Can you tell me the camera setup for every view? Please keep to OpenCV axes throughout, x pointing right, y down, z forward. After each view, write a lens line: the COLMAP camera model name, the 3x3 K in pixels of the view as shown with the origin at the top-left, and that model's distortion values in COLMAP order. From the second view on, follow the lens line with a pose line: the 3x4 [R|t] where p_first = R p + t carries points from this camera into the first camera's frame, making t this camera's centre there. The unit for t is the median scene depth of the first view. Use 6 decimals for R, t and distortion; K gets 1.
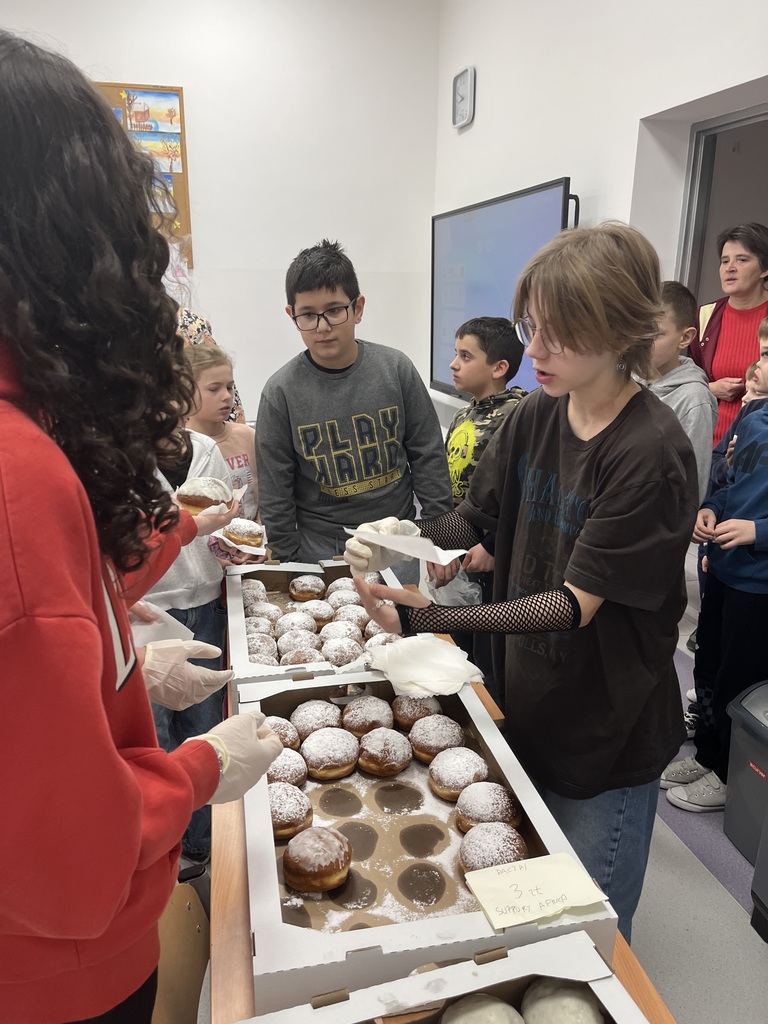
lens RADIAL K [[785.3, 0, 384.0], [0, 785.3, 512.0], [0, 0, 1]] dist [0.010709, -0.001690]
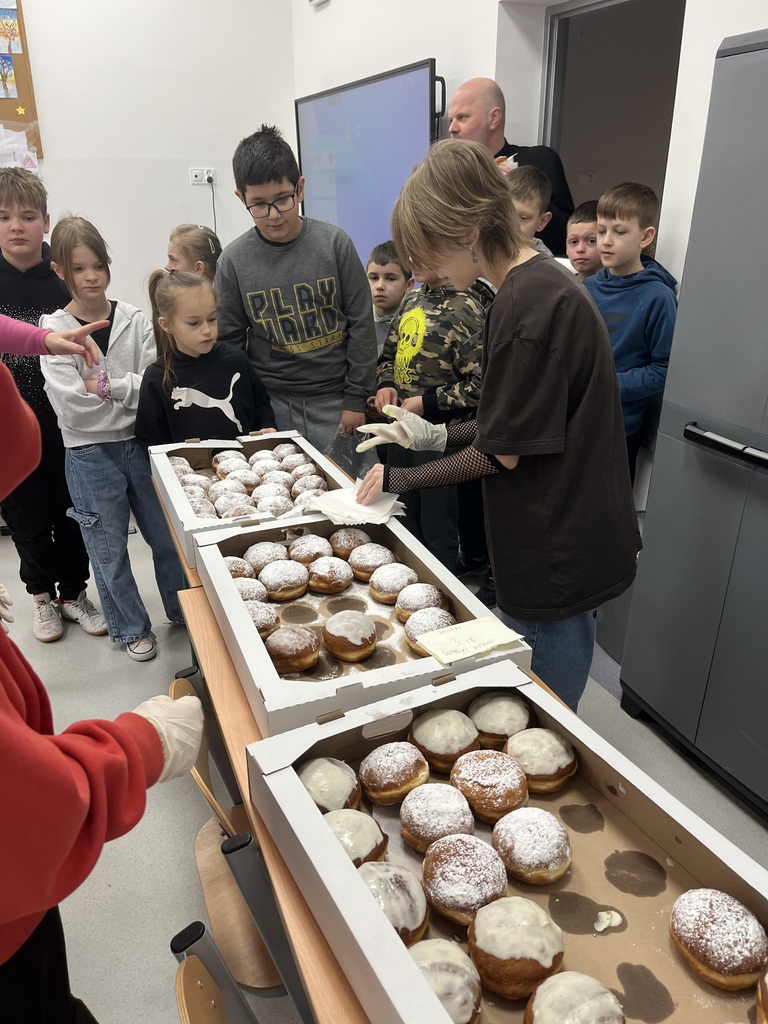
lens RADIAL K [[780.4, 0, 392.0], [0, 780.4, 525.6], [0, 0, 1]] dist [0.087829, -0.140042]
pose [[0.982551, -0.084303, 0.165789, -0.098660], [0.062224, 0.989008, 0.134131, 0.081174], [-0.175274, -0.121474, 0.976997, -0.163824]]
